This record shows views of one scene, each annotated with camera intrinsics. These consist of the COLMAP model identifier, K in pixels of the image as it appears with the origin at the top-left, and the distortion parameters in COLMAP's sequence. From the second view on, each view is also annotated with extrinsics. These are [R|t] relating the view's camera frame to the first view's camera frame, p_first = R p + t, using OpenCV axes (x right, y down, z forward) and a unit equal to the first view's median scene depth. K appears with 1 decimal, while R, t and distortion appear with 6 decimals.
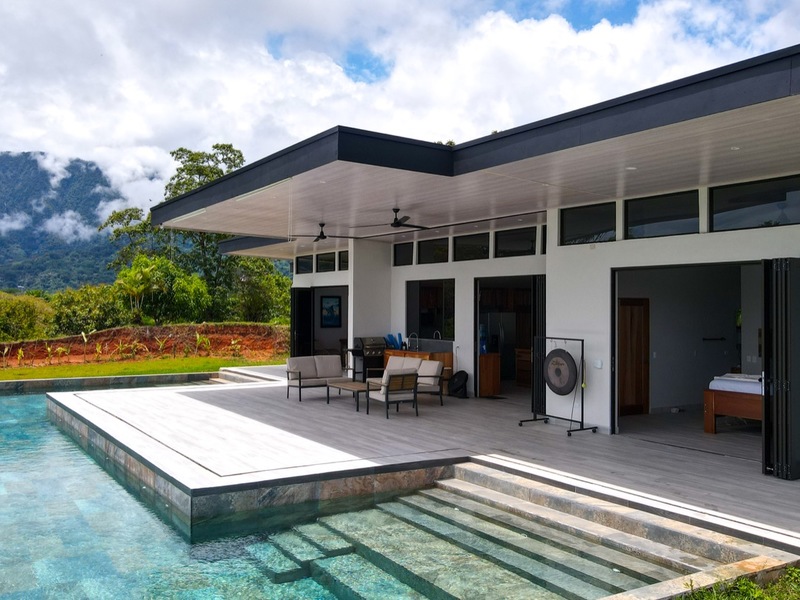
lens RADIAL K [[788.7, 0, 400.0], [0, 788.7, 300.0], [0, 0, 1]] dist [-0.010611, 0.006802]
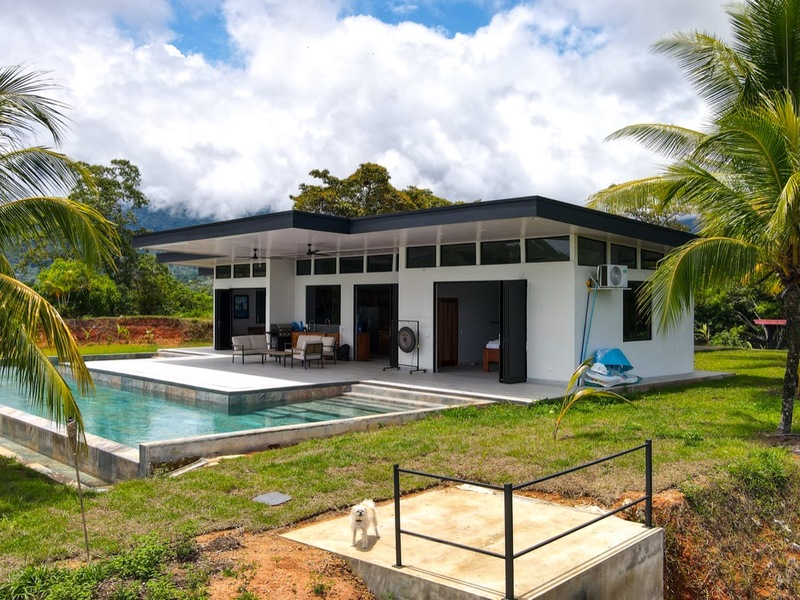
lens RADIAL K [[788.7, 0, 400.0], [0, 788.7, 300.0], [0, 0, 1]] dist [-0.010611, 0.006802]
pose [[0.983458, -0.000865, 0.181135, -0.095307], [-0.000180, 0.999983, 0.005750, -0.006194], [-0.181137, -0.005687, 0.983442, -0.535676]]
